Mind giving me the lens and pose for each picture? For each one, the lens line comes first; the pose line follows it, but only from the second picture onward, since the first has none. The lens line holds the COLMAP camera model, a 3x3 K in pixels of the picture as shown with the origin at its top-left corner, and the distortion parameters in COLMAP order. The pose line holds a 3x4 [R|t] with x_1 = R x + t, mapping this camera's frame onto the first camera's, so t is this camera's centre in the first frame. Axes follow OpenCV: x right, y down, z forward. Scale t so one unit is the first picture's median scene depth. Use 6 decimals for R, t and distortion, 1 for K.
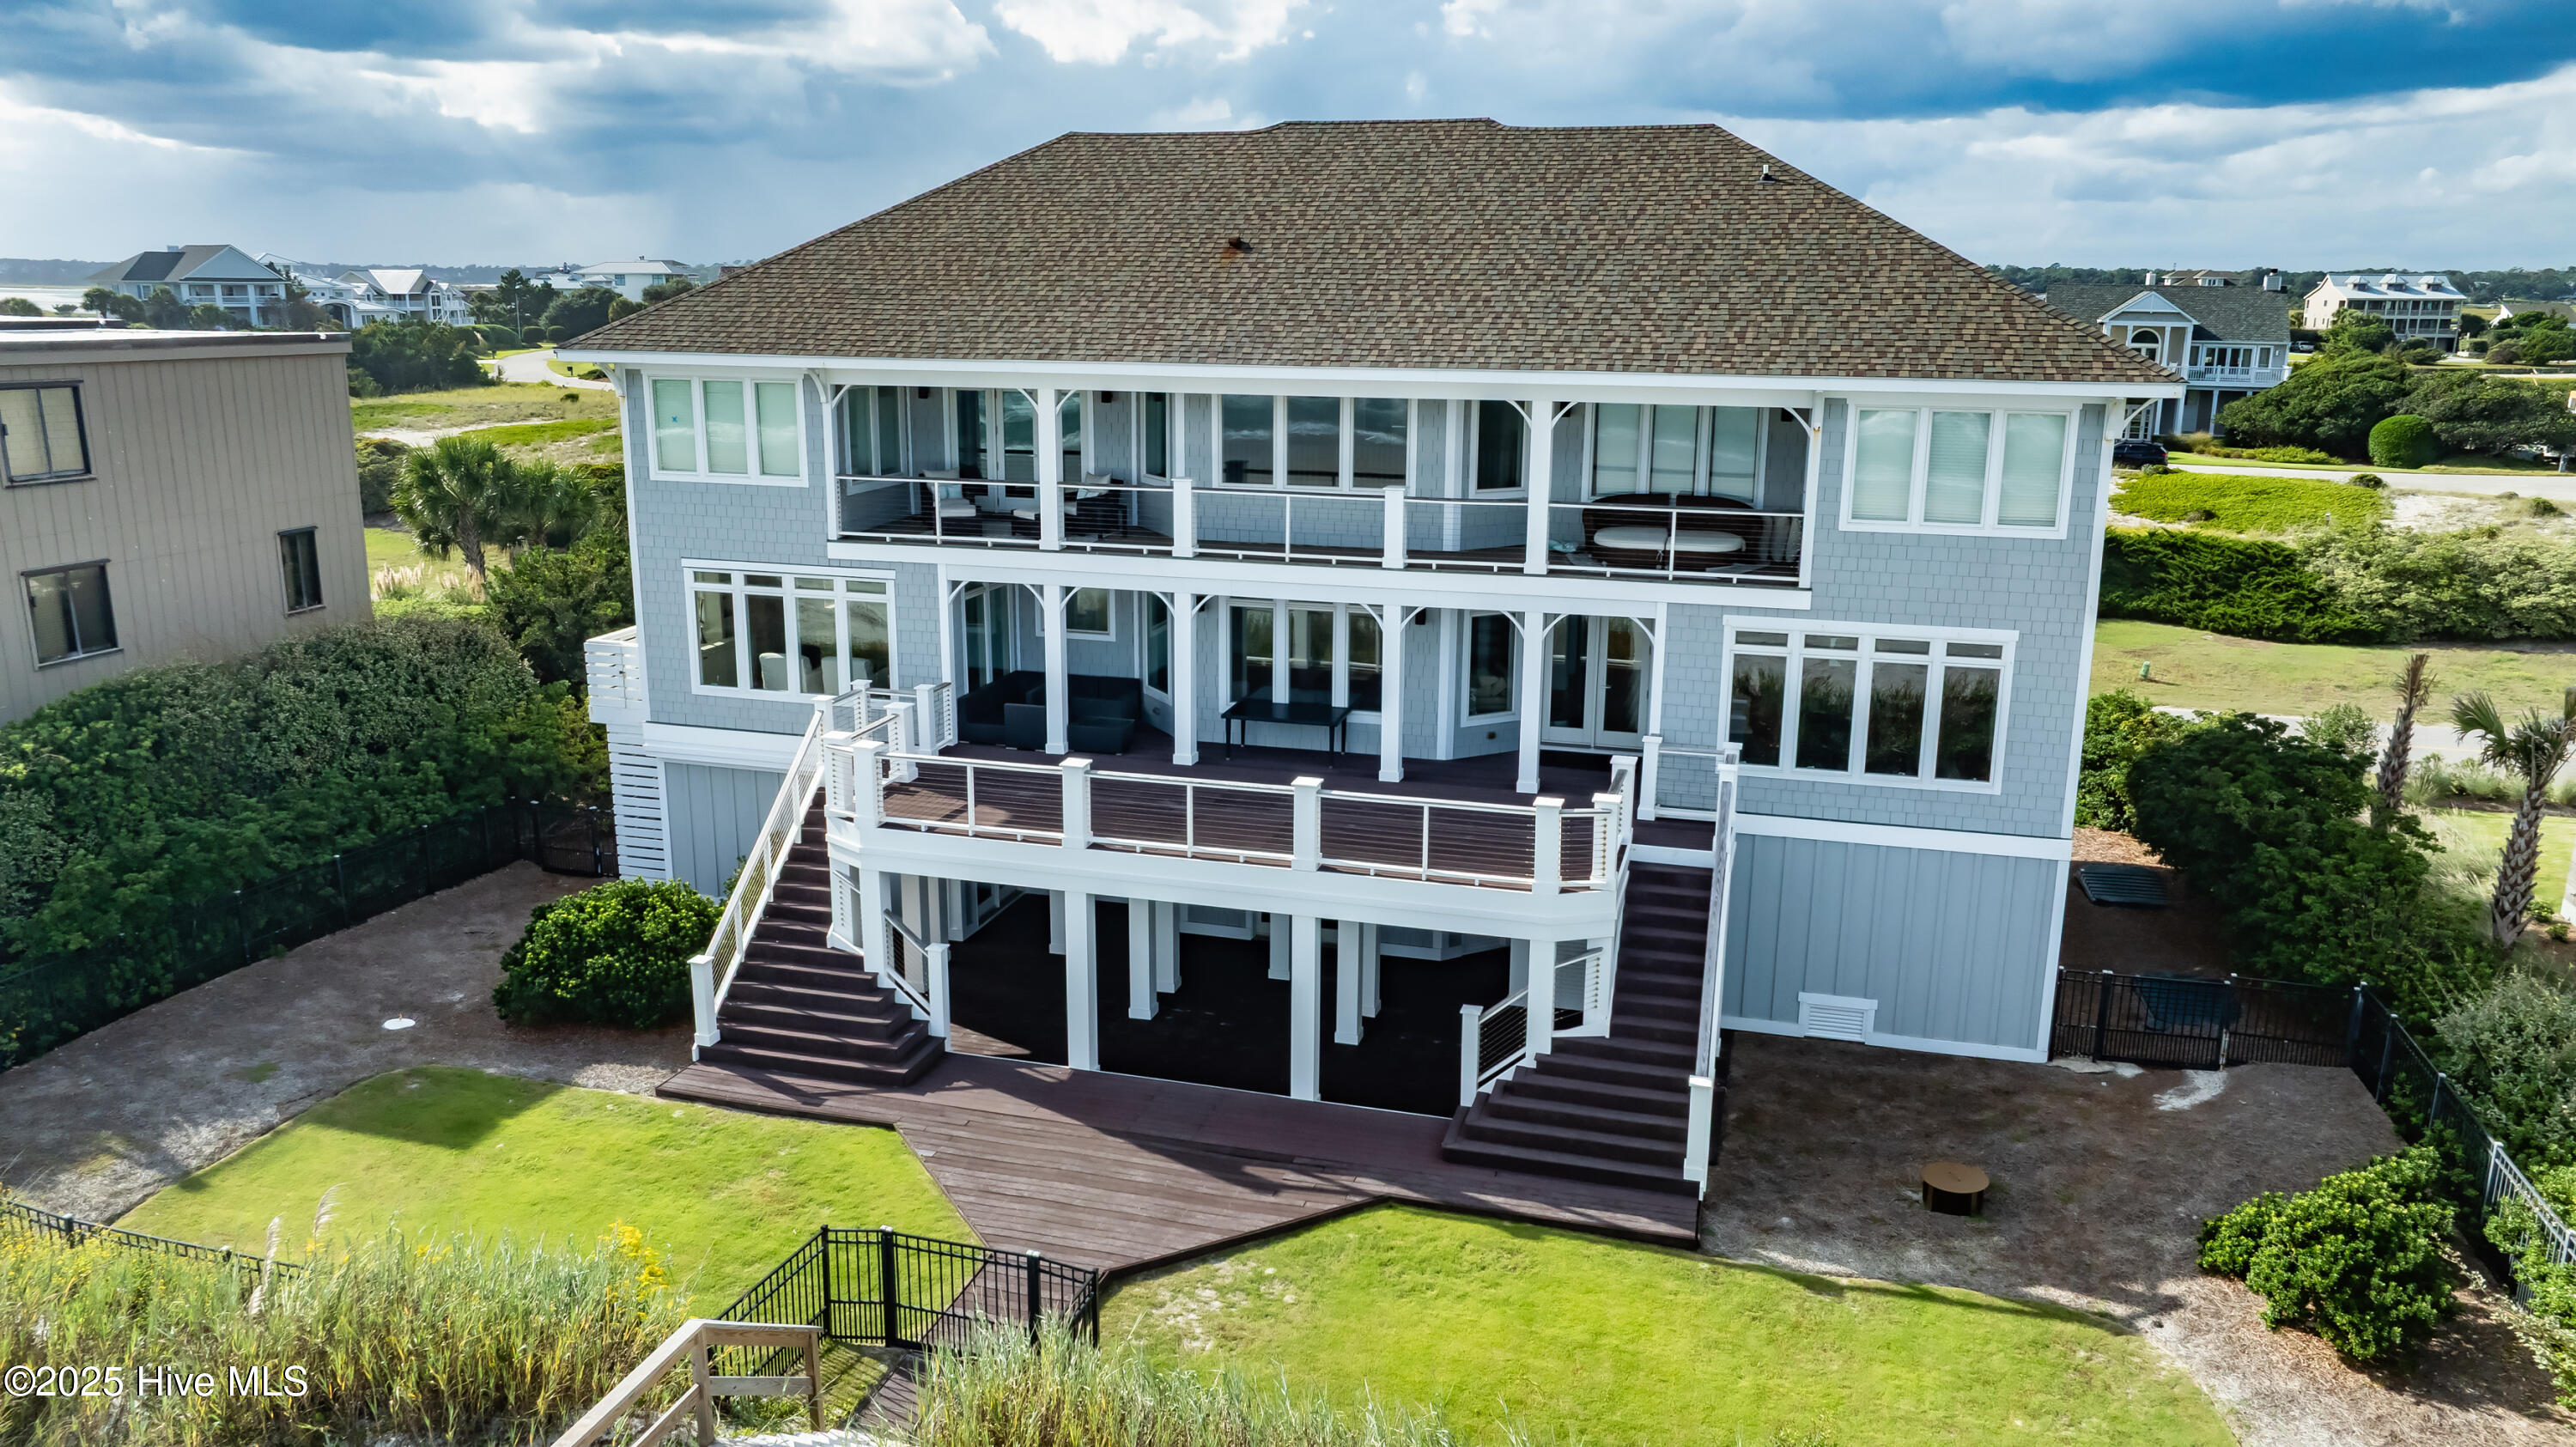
lens RADIAL K [[1817.9, 0, 1288.0], [0, 1817.9, 723.5], [0, 0, 1]] dist [-0.034910, 0.038129]
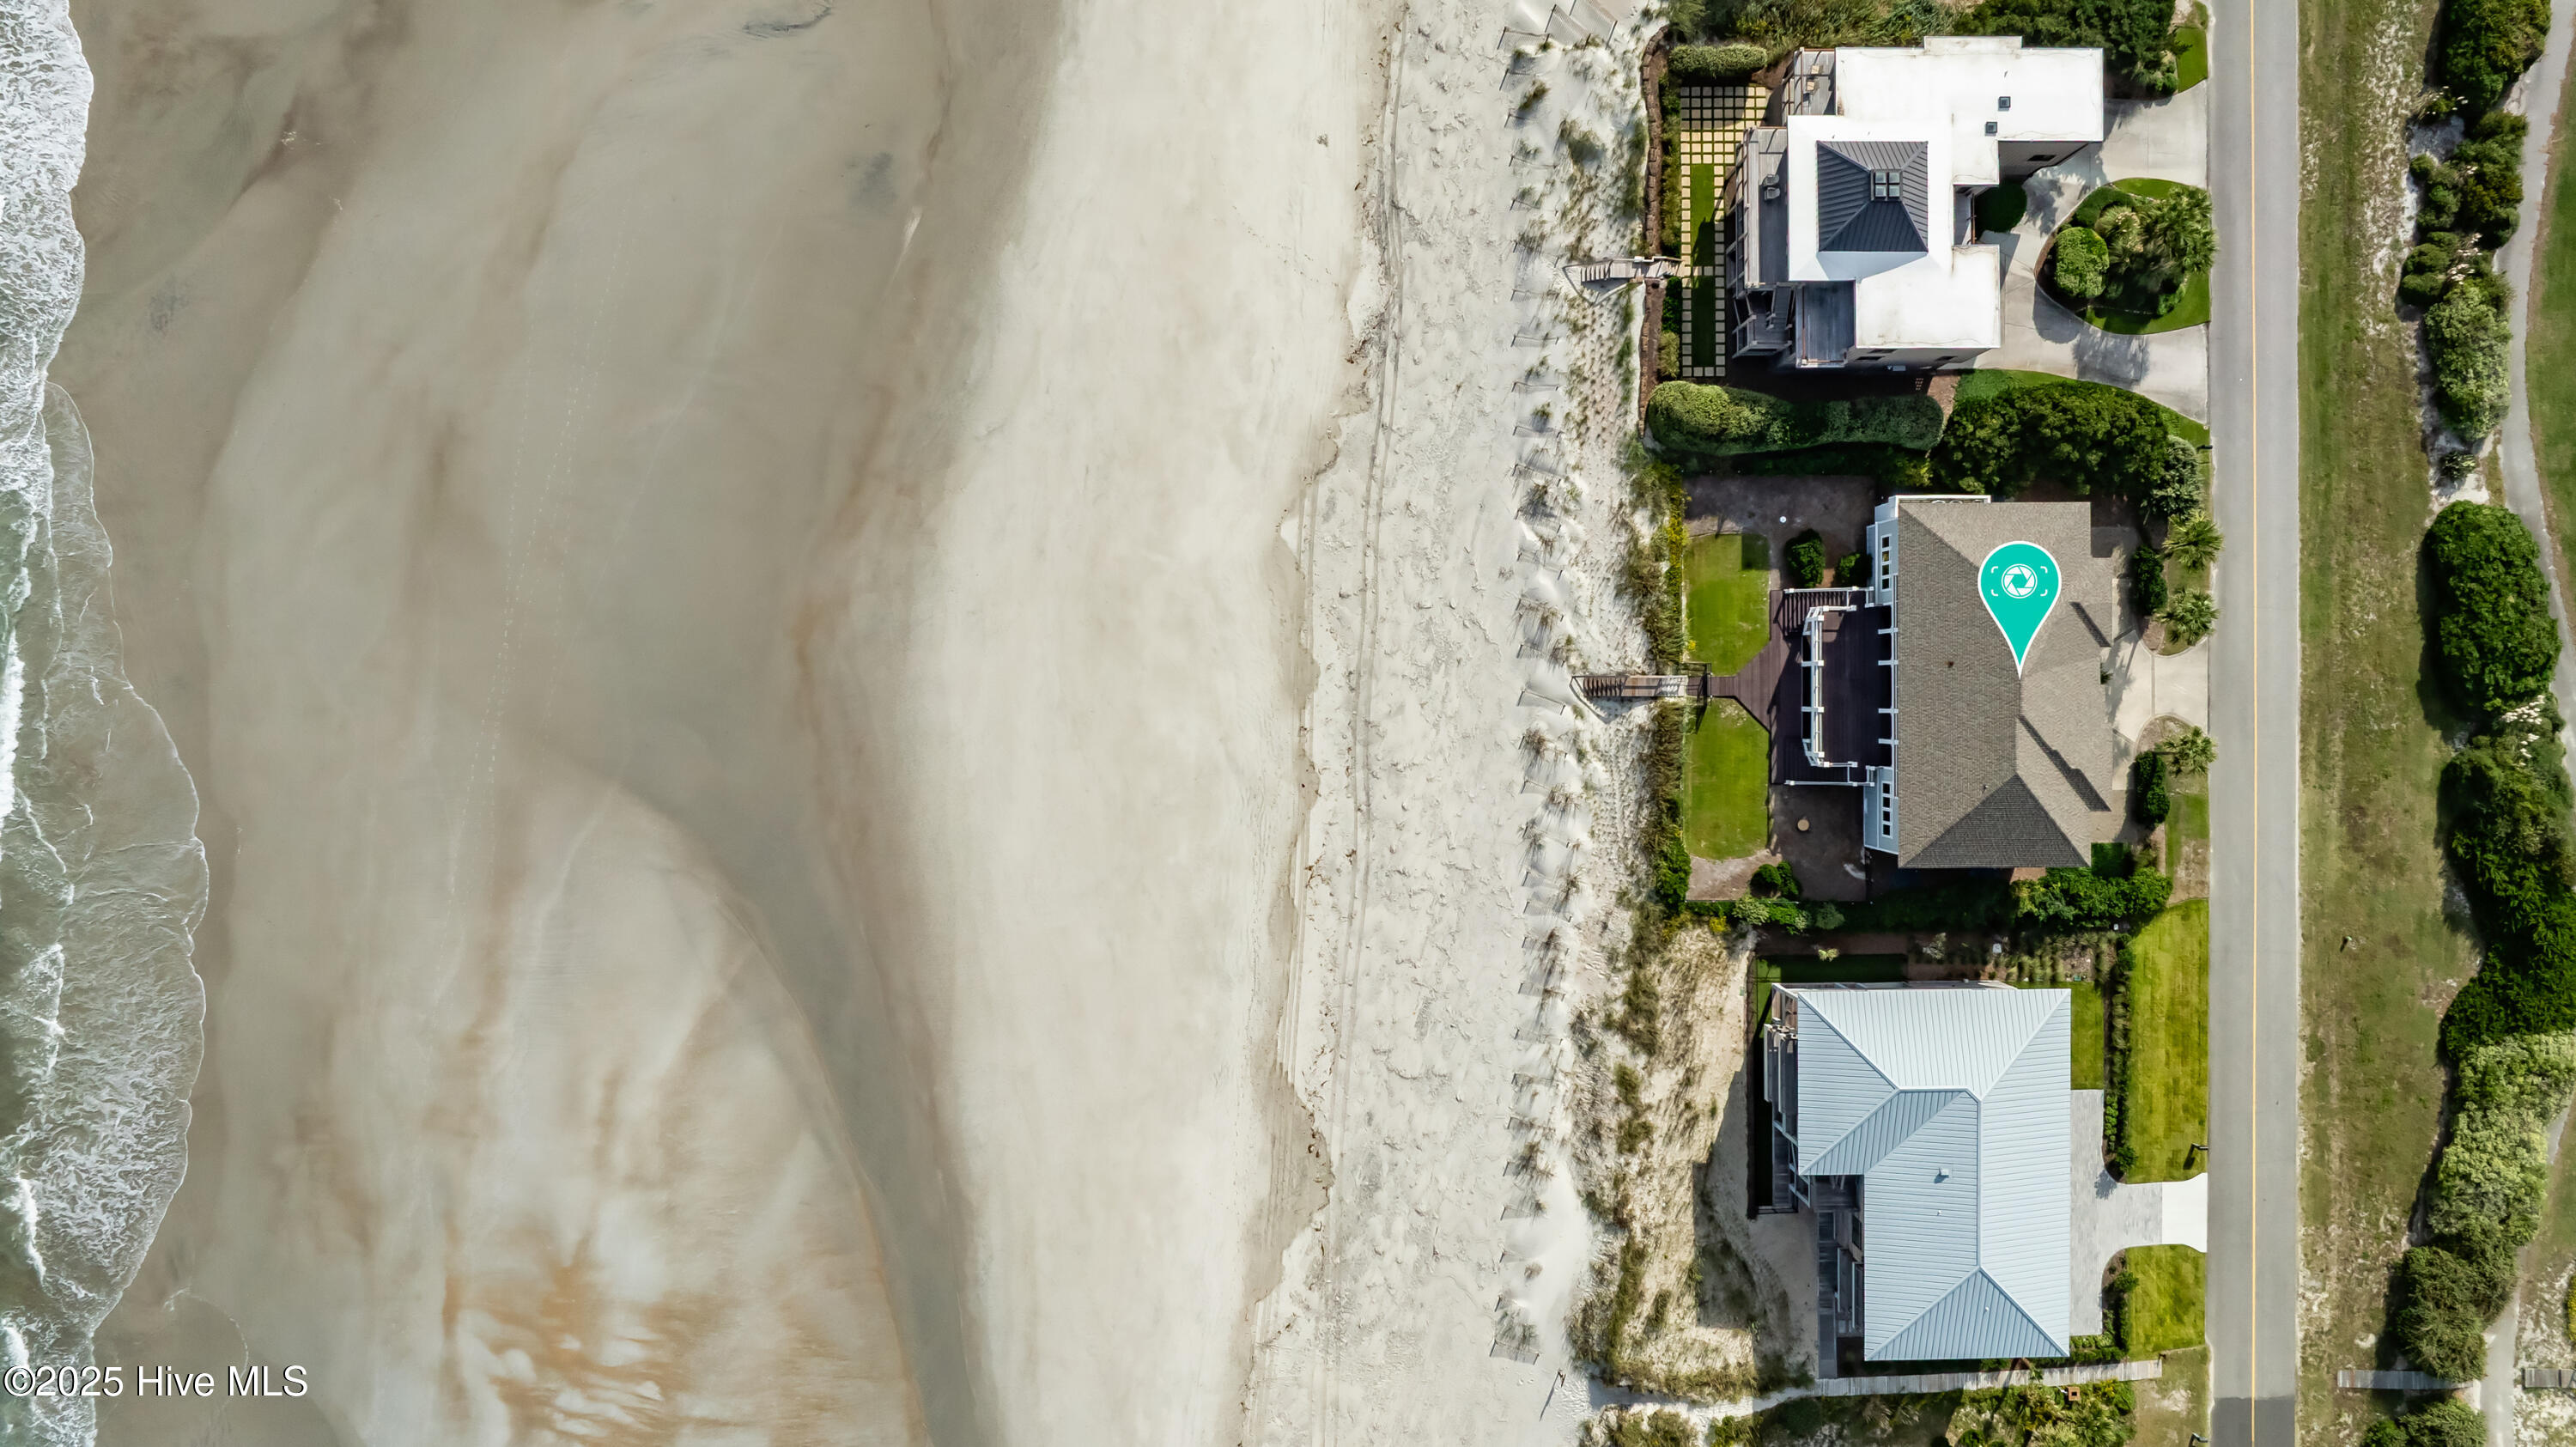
lens RADIAL K [[1896.1, 0, 1288.0], [0, 1896.1, 723.5], [0, 0, 1]] dist [-0.010795, -0.038168]
pose [[0.279911, 0.959995, 0.007759, -0.381478], [-0.231596, 0.059680, 0.970980, -4.446522], [0.931672, -0.273585, 0.239036, -1.606374]]
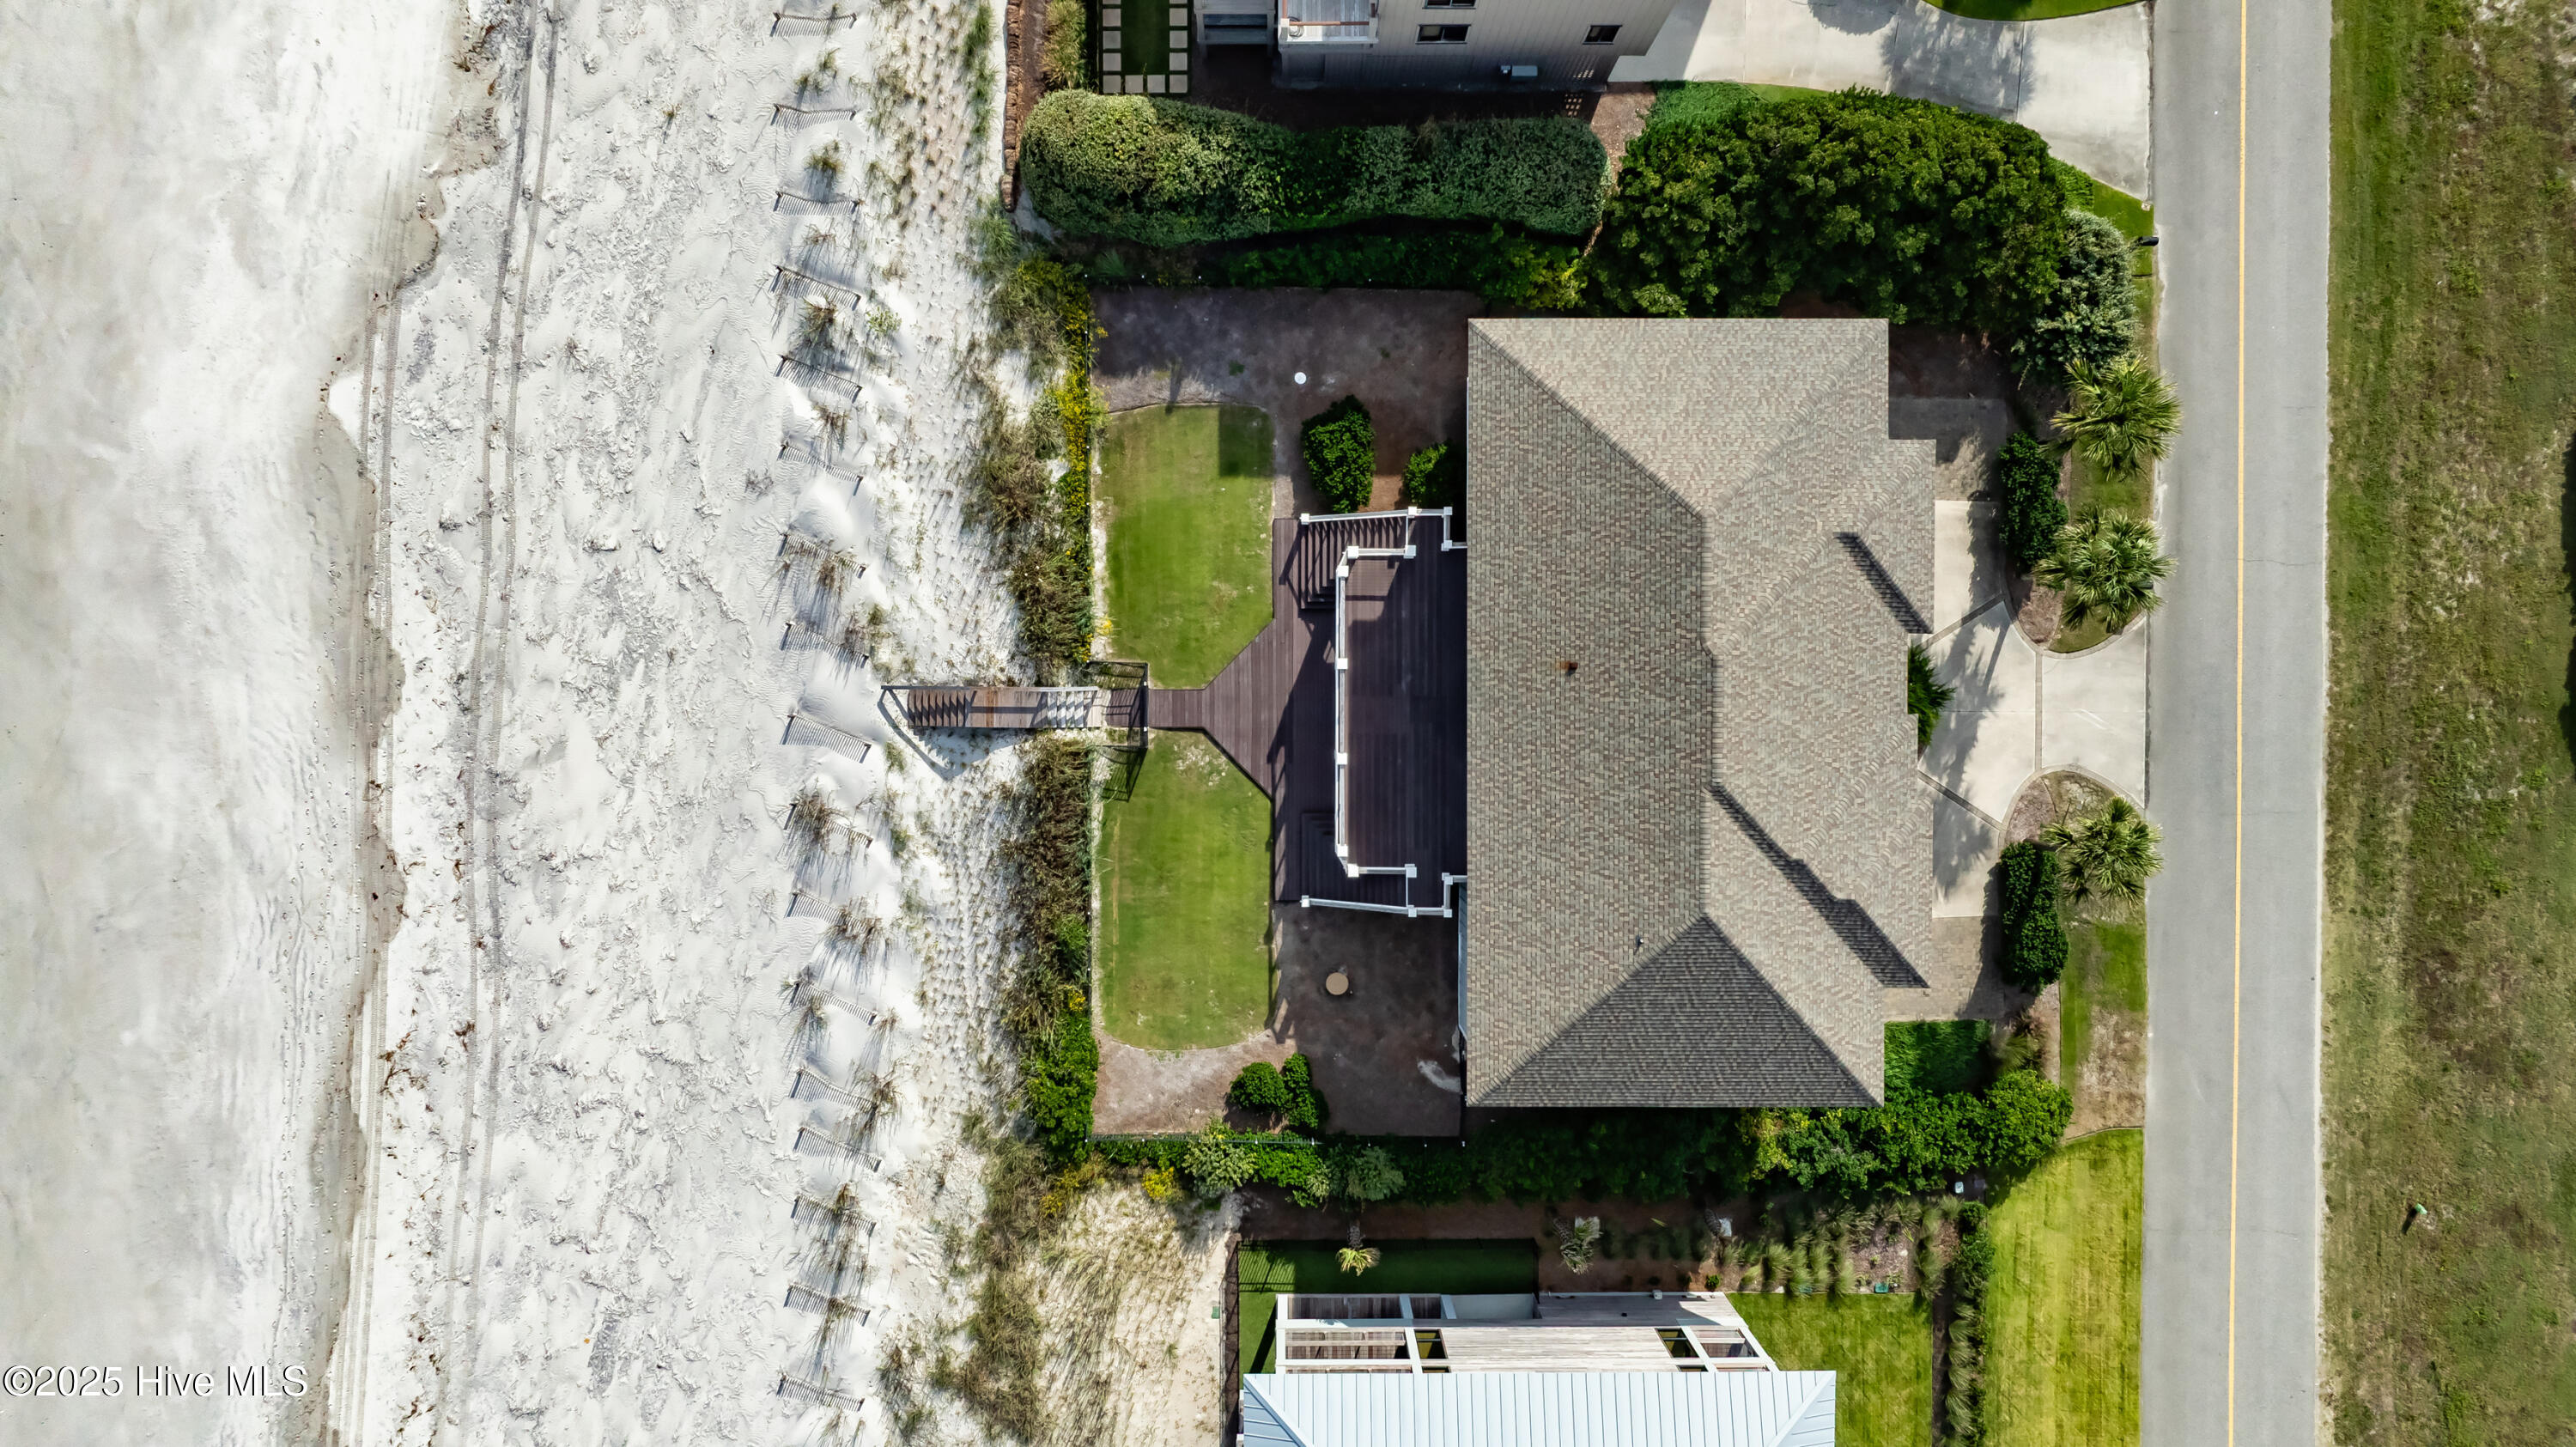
lens RADIAL K [[1817.9, 0, 1288.0], [0, 1817.9, 723.5], [0, 0, 1]] dist [-0.034910, 0.038129]
pose [[0.273440, 0.961816, 0.011860, -0.079061], [-0.232929, 0.054247, 0.970980, -2.192639], [0.933260, -0.268267, 0.238868, 0.277357]]
